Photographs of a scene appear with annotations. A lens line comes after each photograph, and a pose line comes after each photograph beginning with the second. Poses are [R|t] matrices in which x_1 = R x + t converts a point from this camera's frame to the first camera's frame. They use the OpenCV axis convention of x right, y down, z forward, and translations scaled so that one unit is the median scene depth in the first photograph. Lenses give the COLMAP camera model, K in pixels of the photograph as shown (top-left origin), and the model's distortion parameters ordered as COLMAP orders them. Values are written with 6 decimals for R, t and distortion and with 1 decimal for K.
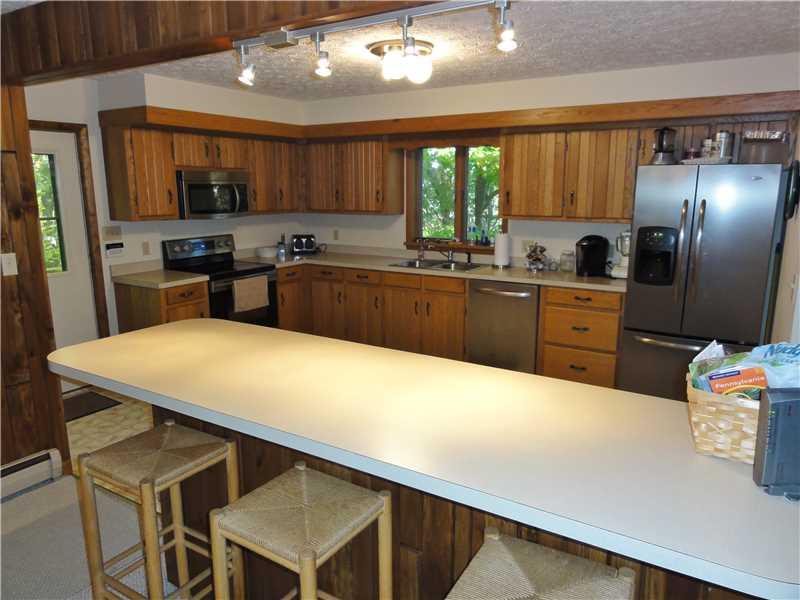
lens RADIAL K [[566.2, 0, 400.0], [0, 566.2, 300.0], [0, 0, 1]] dist [0.001016, 0.003265]
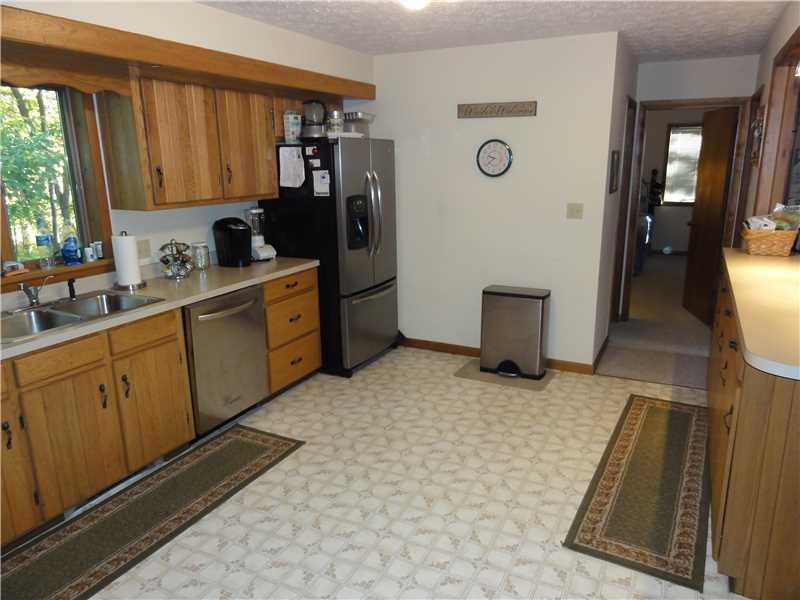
lens RADIAL K [[566.2, 0, 400.0], [0, 566.2, 300.0], [0, 0, 1]] dist [0.001016, 0.003265]
pose [[-0.080068, -0.229194, 0.970082, -0.465355], [0.212638, 0.946878, 0.241263, -0.130687], [-0.973845, 0.225594, -0.027079, 0.697082]]
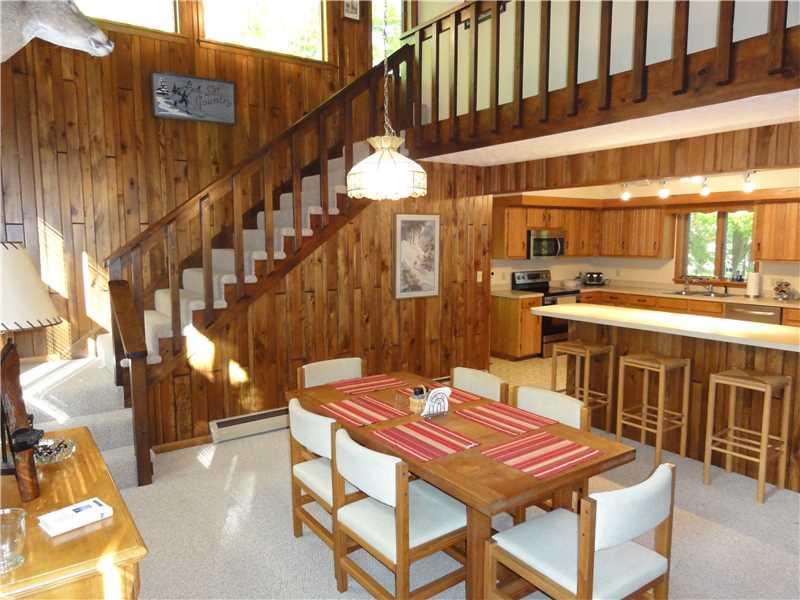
lens RADIAL K [[566.2, 0, 400.0], [0, 566.2, 300.0], [0, 0, 1]] dist [0.001016, 0.003265]
pose [[0.921628, 0.041021, -0.385900, -0.076842], [-0.074985, 0.994482, -0.073370, 0.111022], [0.380761, 0.096557, 0.919618, -0.574592]]
